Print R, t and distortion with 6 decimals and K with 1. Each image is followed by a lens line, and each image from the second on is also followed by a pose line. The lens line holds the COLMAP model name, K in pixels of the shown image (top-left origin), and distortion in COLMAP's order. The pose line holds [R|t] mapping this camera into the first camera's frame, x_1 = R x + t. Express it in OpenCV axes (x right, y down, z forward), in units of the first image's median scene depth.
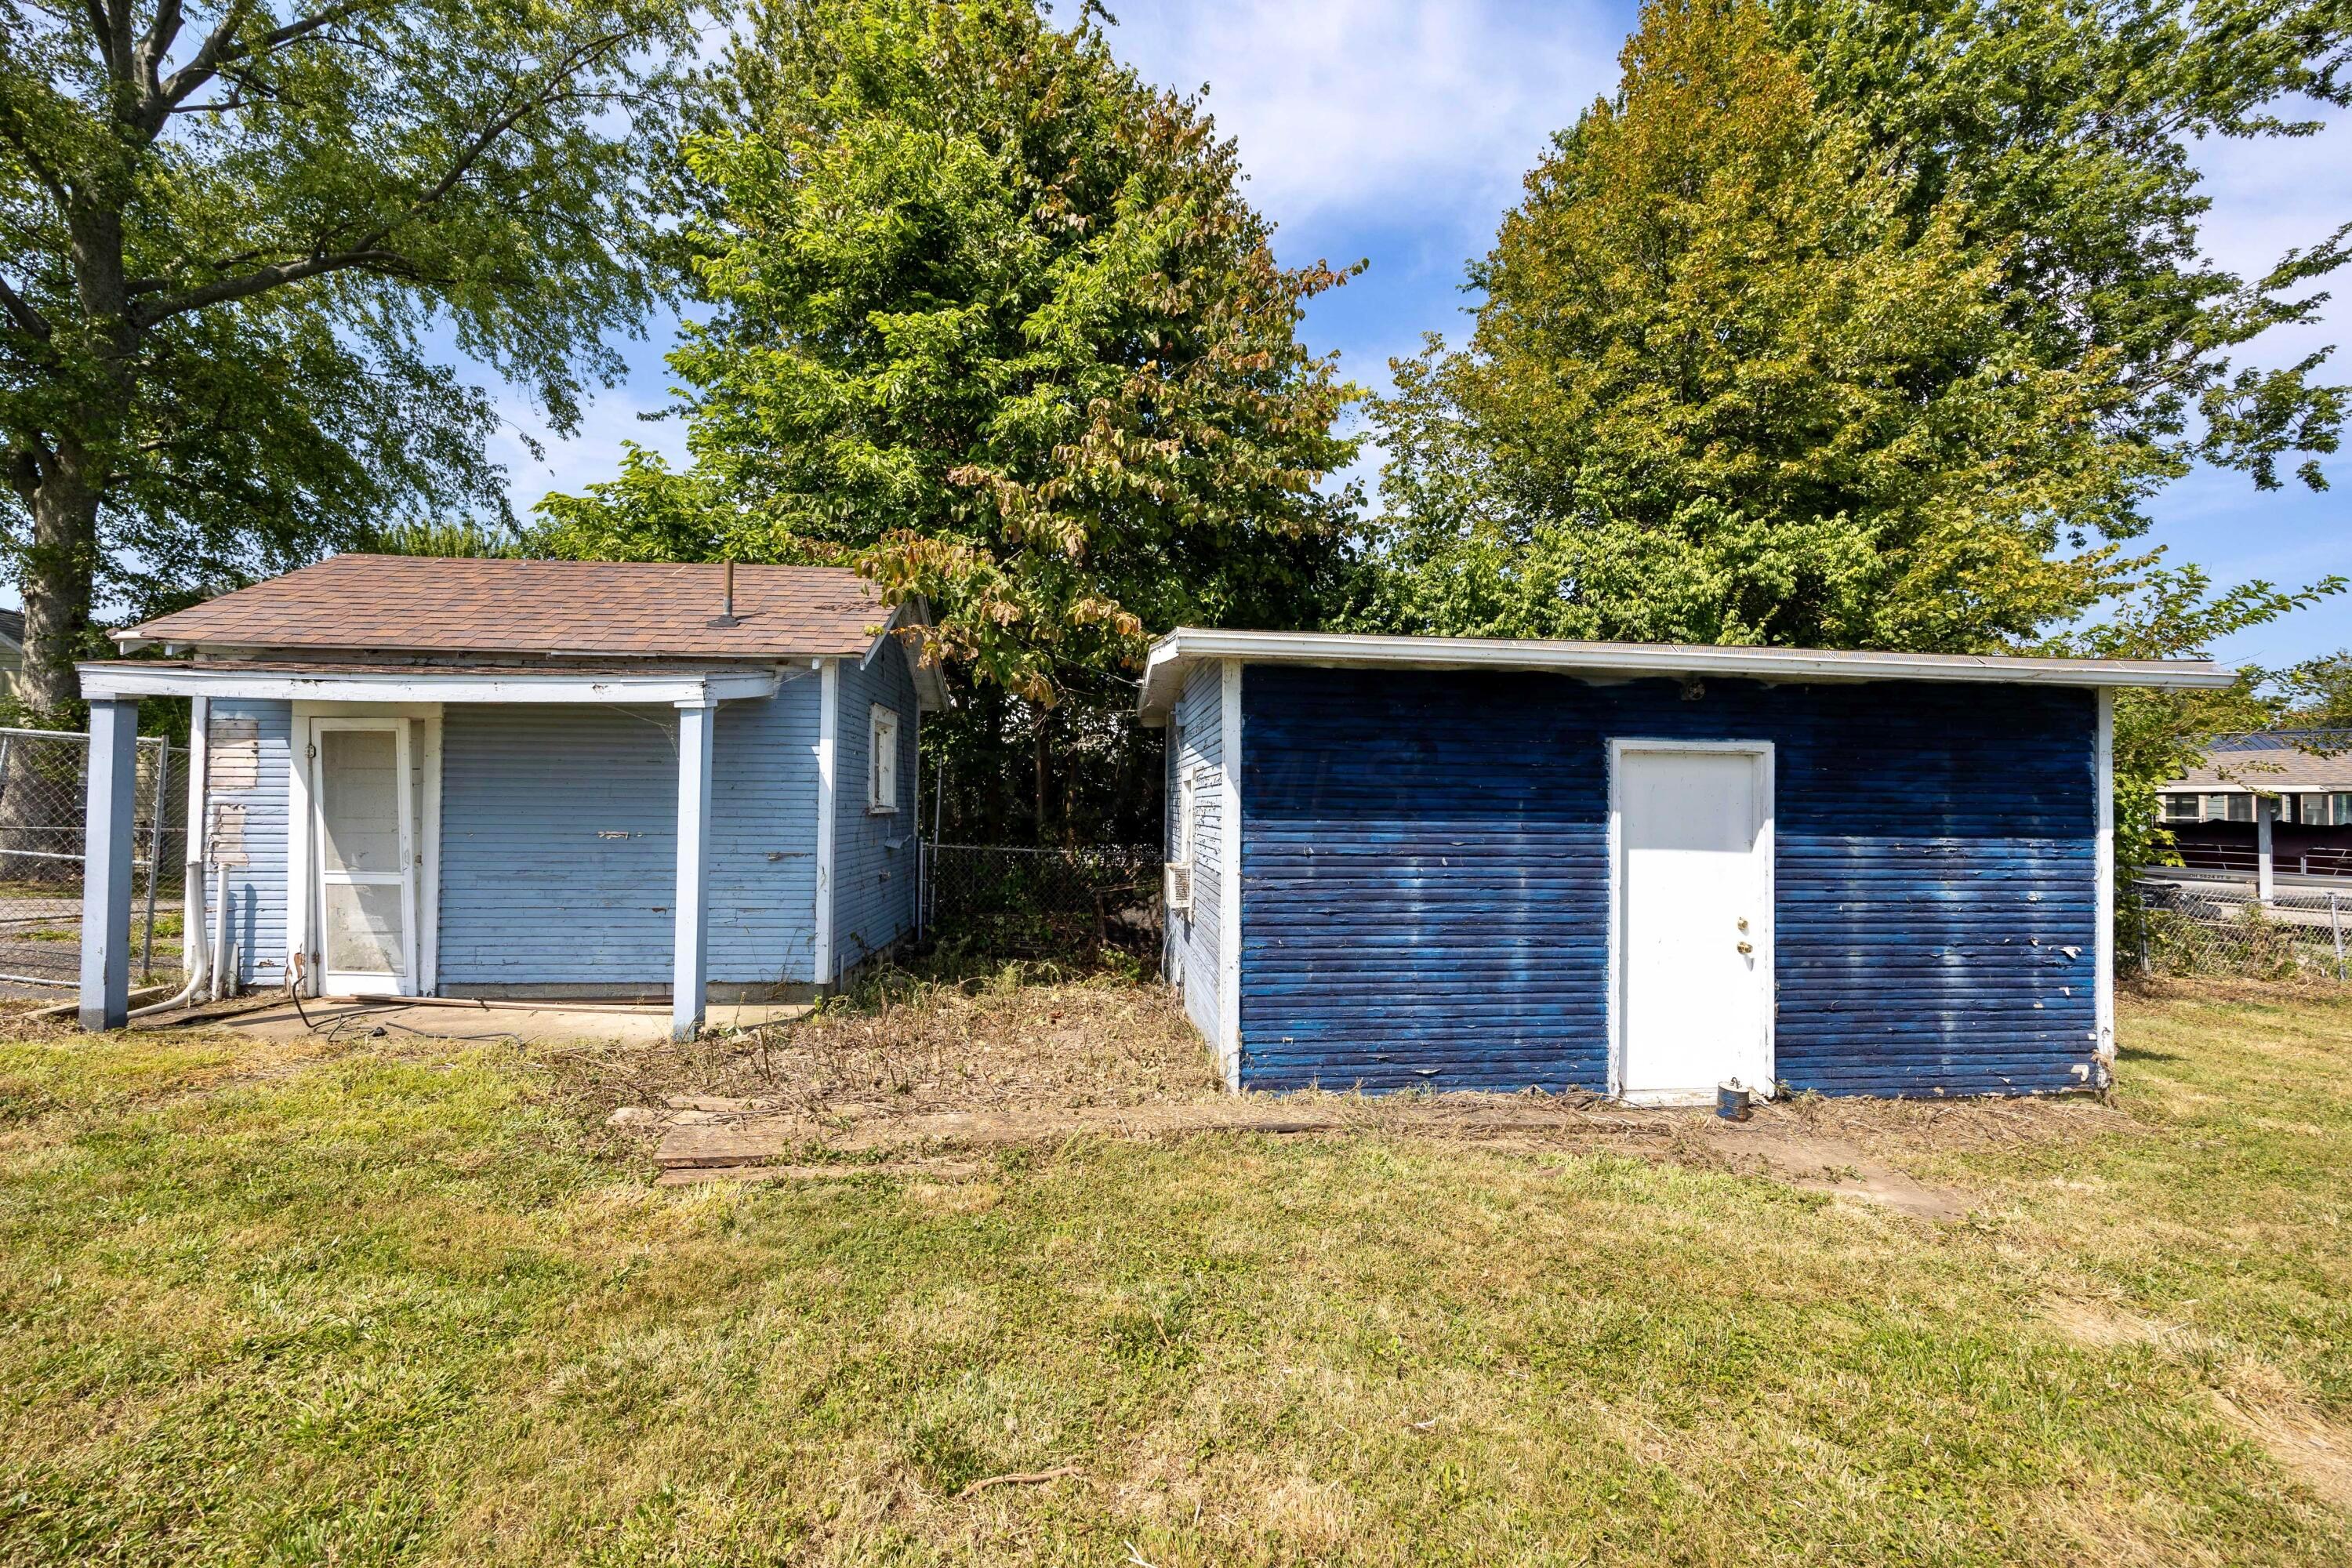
lens RADIAL K [[941.5, 0, 1176.8], [0, 941.5, 787.8], [0, 0, 1]] dist [0.002114, 0.000248]
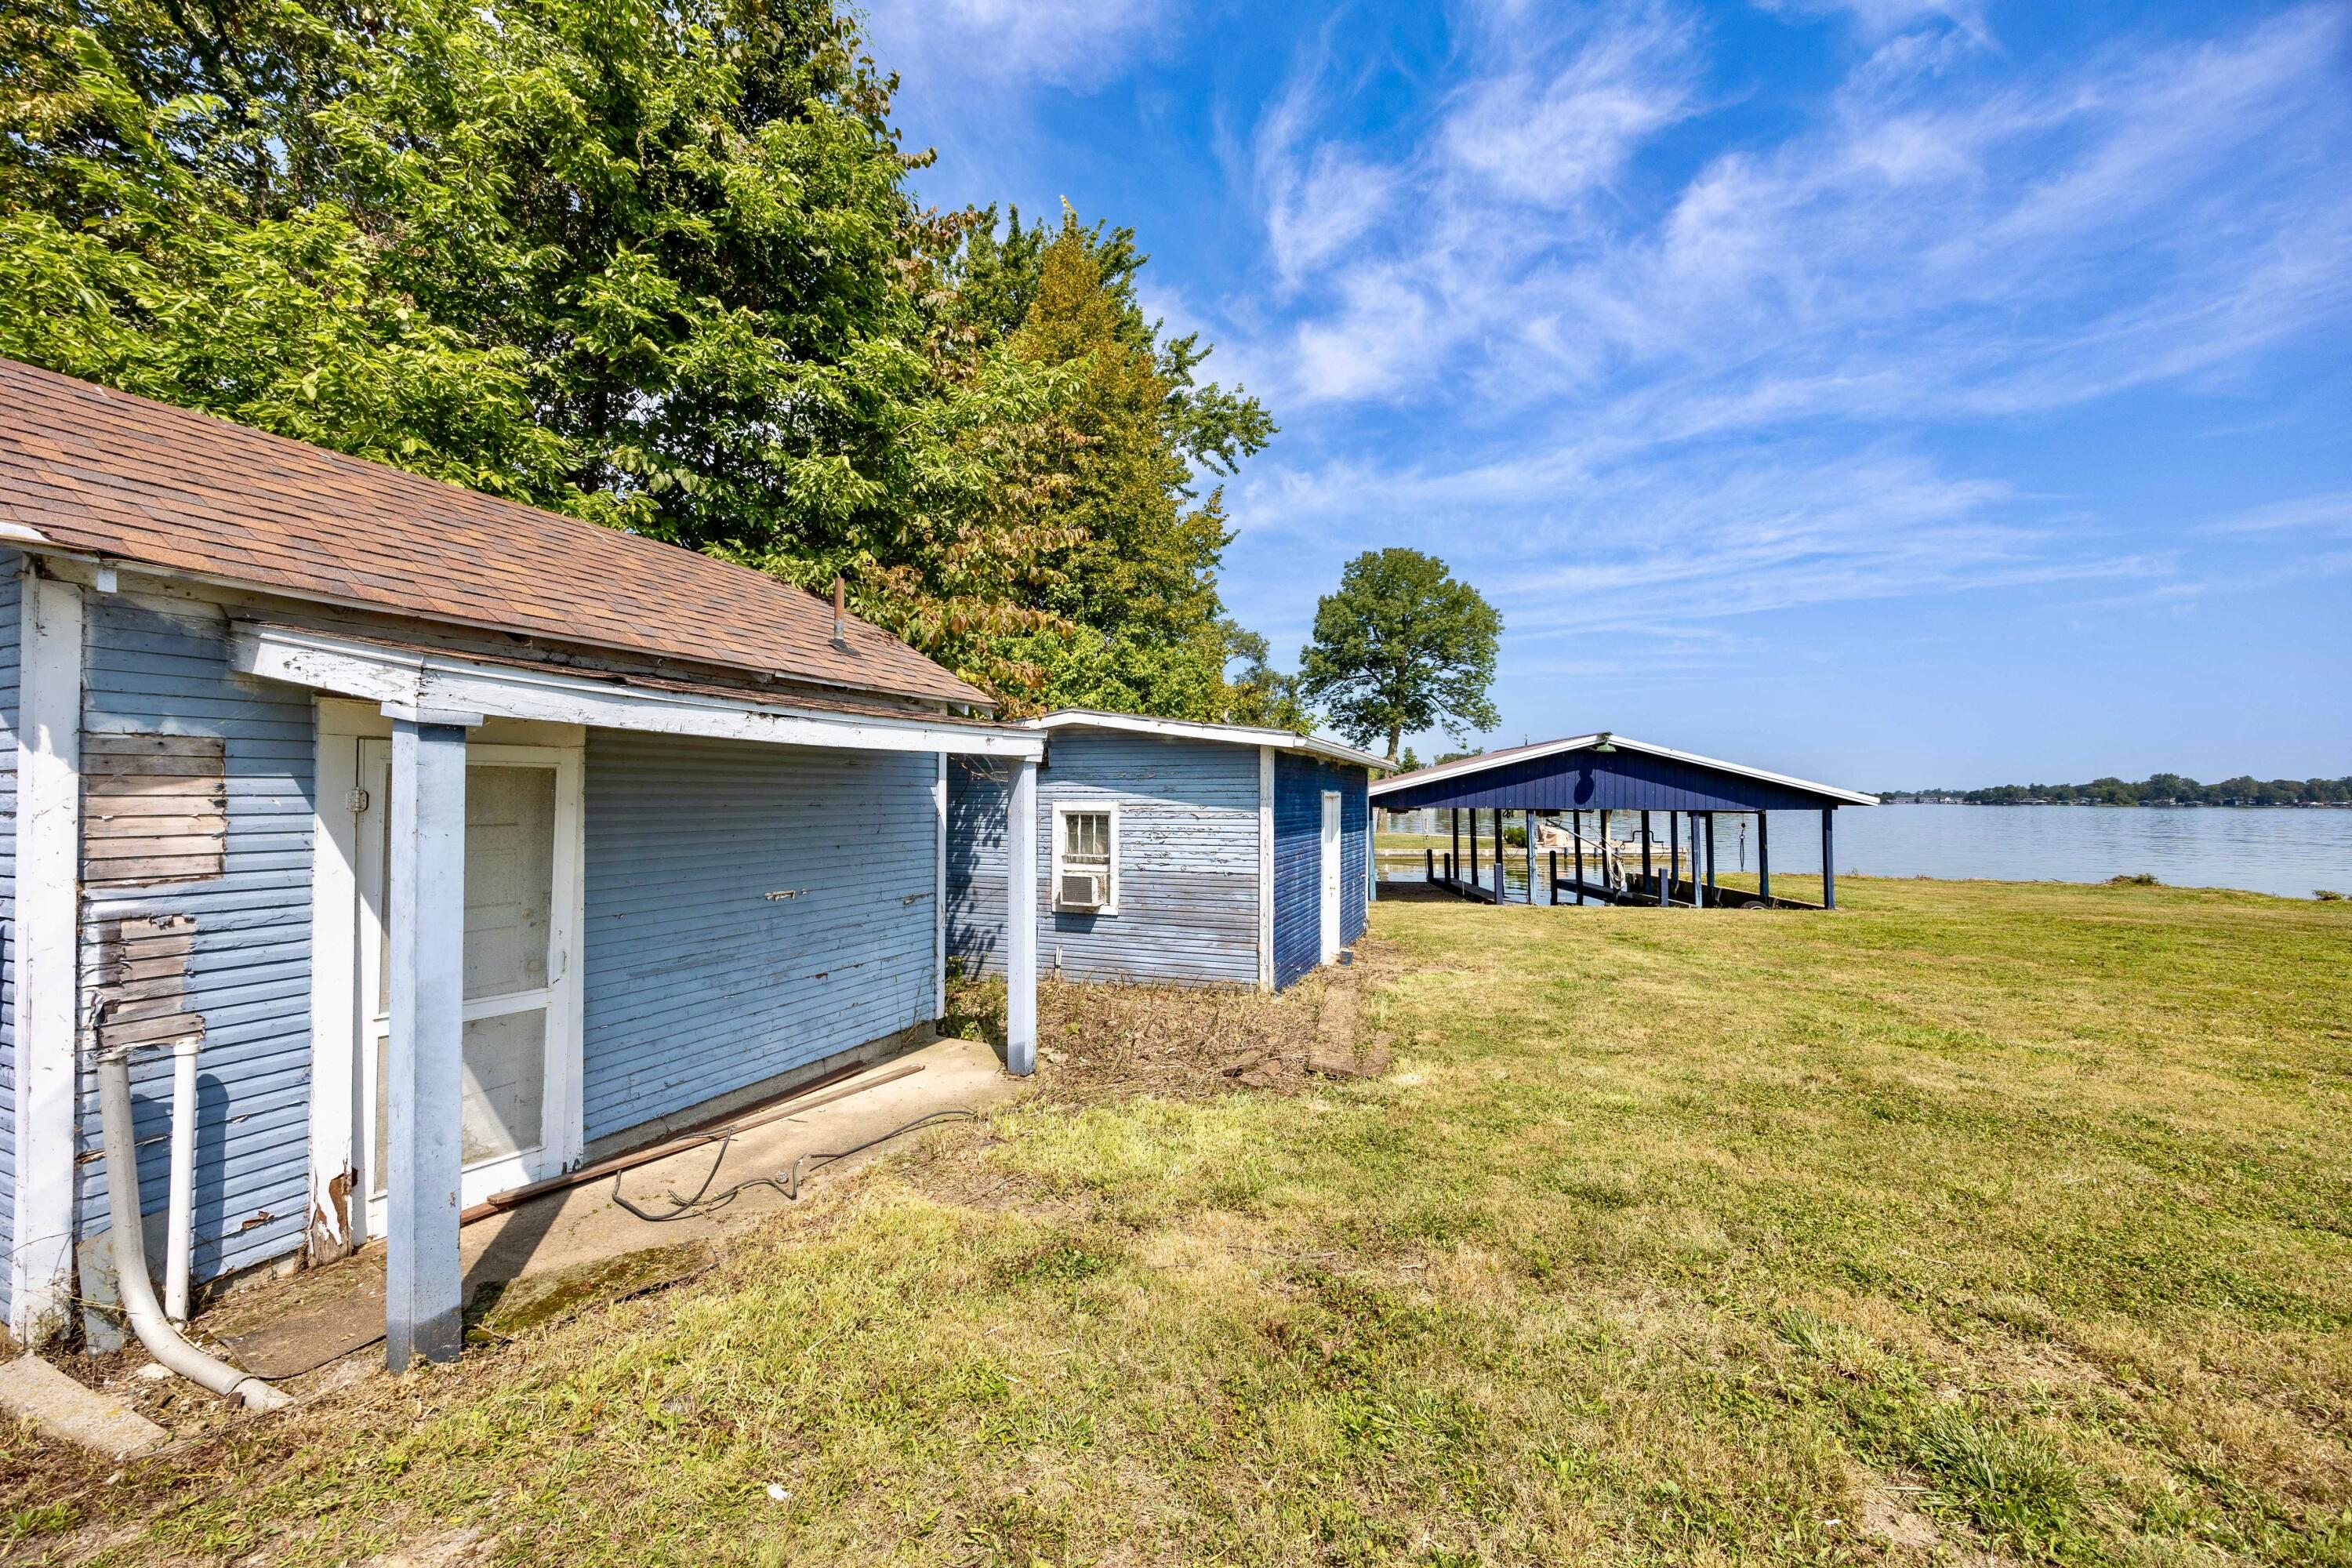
lens RADIAL K [[941.5, 0, 1175.7], [0, 941.5, 785.9], [0, 0, 1]] dist [0.002114, 0.000248]
pose [[0.428860, -0.001922, 0.903369, -1.207010], [-0.015767, 0.999829, 0.009612, -0.059681], [-0.903233, -0.018366, 0.428757, 0.340367]]
